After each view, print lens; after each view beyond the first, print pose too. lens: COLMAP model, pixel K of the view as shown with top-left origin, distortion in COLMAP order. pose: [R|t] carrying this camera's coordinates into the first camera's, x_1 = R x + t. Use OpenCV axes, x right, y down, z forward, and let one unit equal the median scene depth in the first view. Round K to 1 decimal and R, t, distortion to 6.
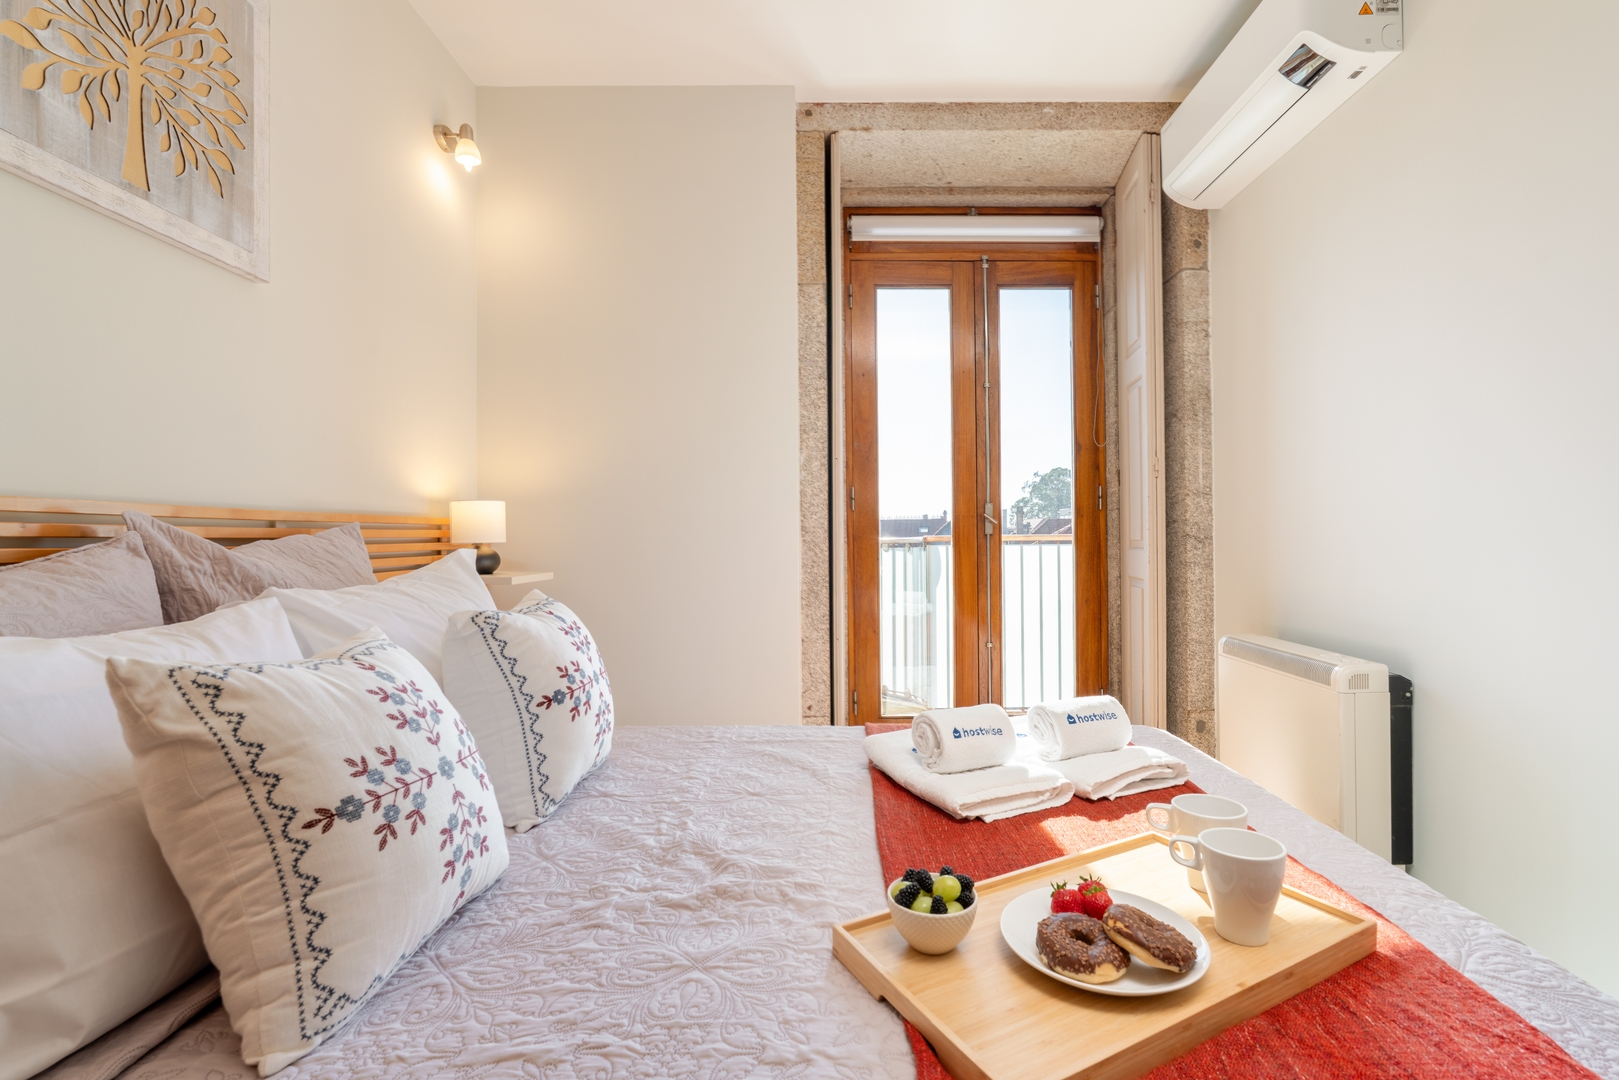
lens RADIAL K [[740.6, 0, 841.2], [0, 740.6, 531.9], [0, 0, 1]] dist [-0.009713, 0.000970]
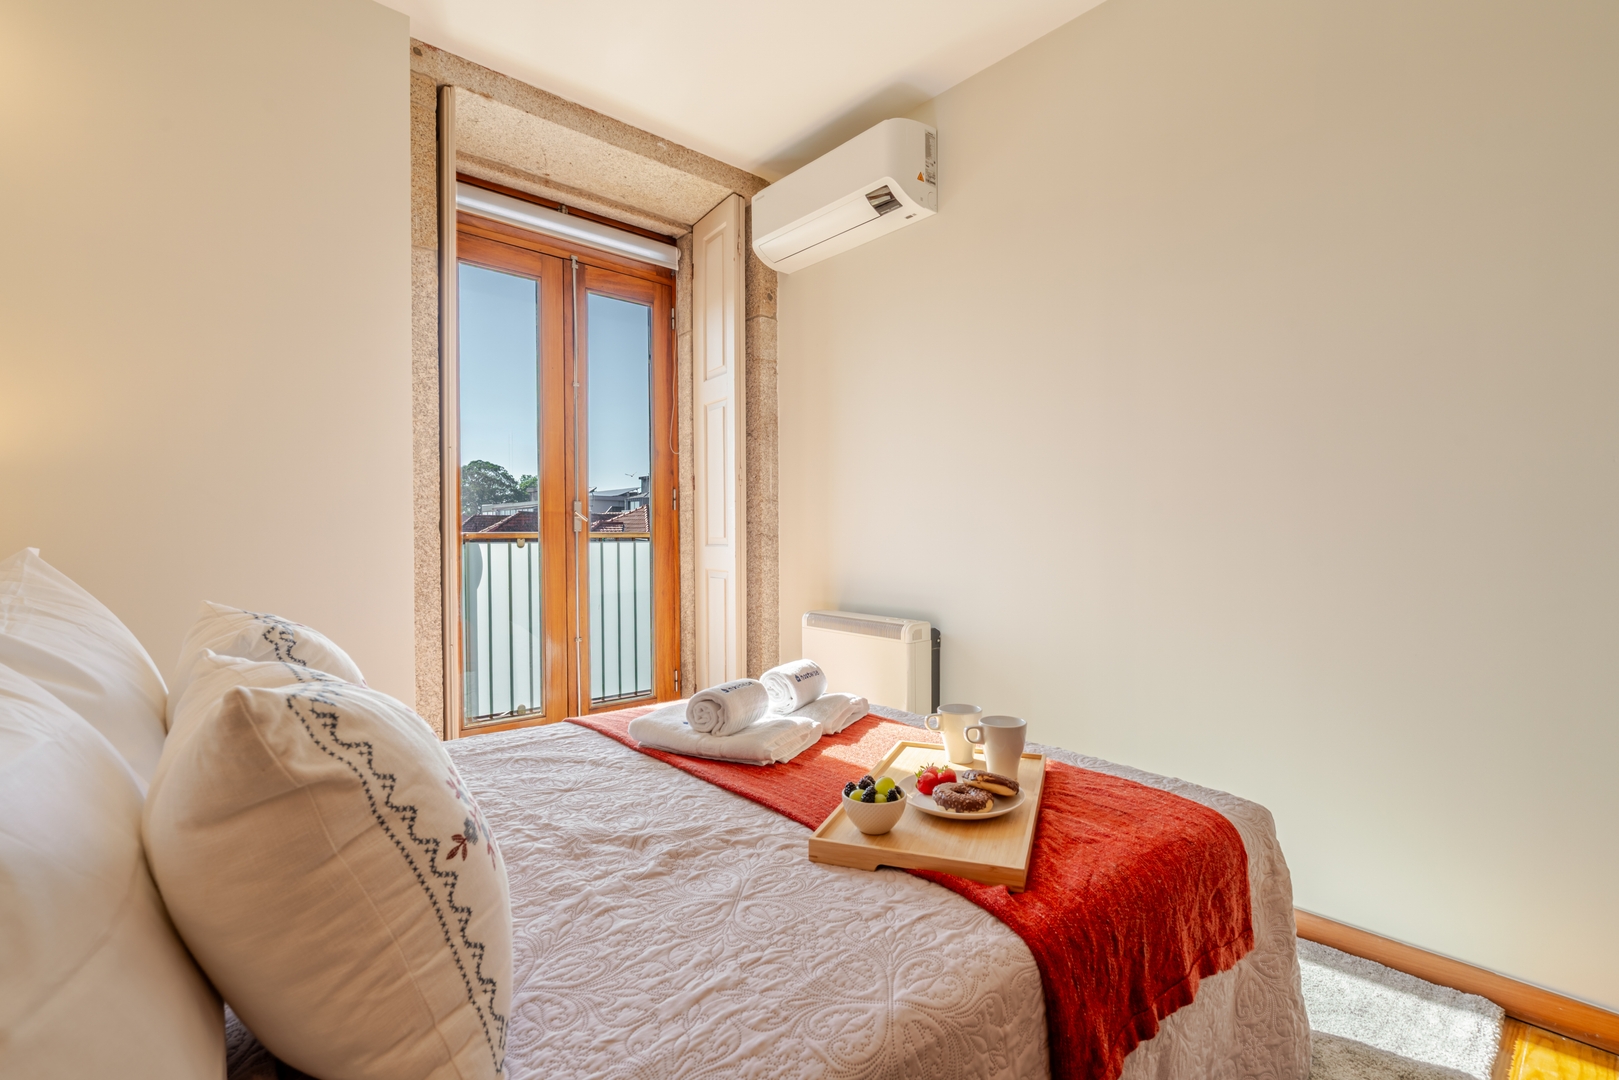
lens RADIAL K [[740.6, 0, 841.2], [0, 740.6, 531.9], [0, 0, 1]] dist [-0.009713, 0.000970]
pose [[0.738826, 0.008973, 0.673836, -0.384156], [-0.010814, 0.999940, -0.001457, 0.001964], [-0.673809, -0.006210, 0.738879, 0.010681]]
